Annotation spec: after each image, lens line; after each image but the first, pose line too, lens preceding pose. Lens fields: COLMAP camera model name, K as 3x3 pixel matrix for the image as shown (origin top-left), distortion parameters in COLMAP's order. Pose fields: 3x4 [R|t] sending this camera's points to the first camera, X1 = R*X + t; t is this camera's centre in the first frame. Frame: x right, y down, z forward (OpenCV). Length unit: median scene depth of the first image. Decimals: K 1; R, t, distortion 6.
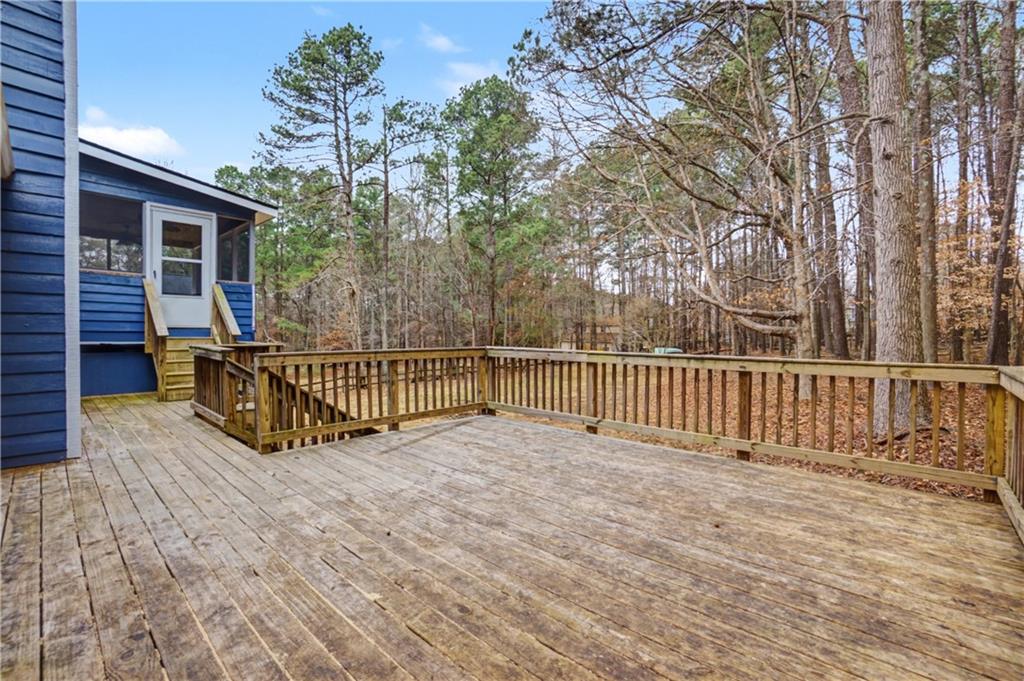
lens RADIAL K [[475.7, 0, 508.6], [0, 475.7, 344.7], [0, 0, 1]] dist [-0.062590, 0.020561]
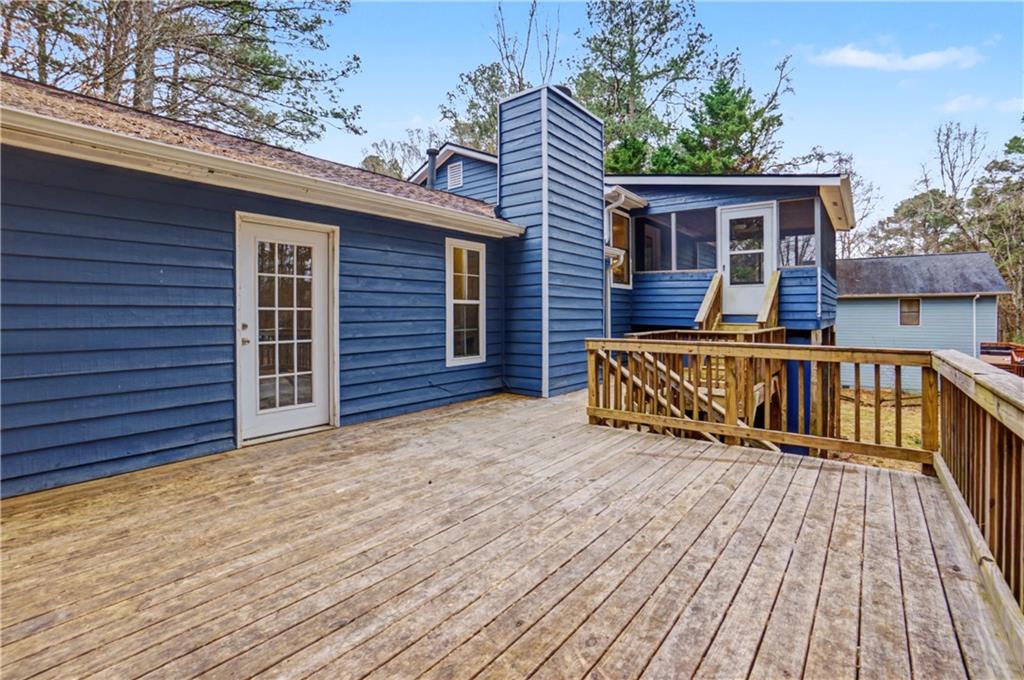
lens RADIAL K [[477.4, 0, 510.7], [0, 477.4, 317.8], [0, 0, 1]] dist [-0.065035, 0.019922]
pose [[0.041999, -0.004141, -0.999109, 0.882171], [-0.025425, 0.999663, -0.005212, -0.027201], [0.998794, 0.025622, 0.041880, 1.012332]]
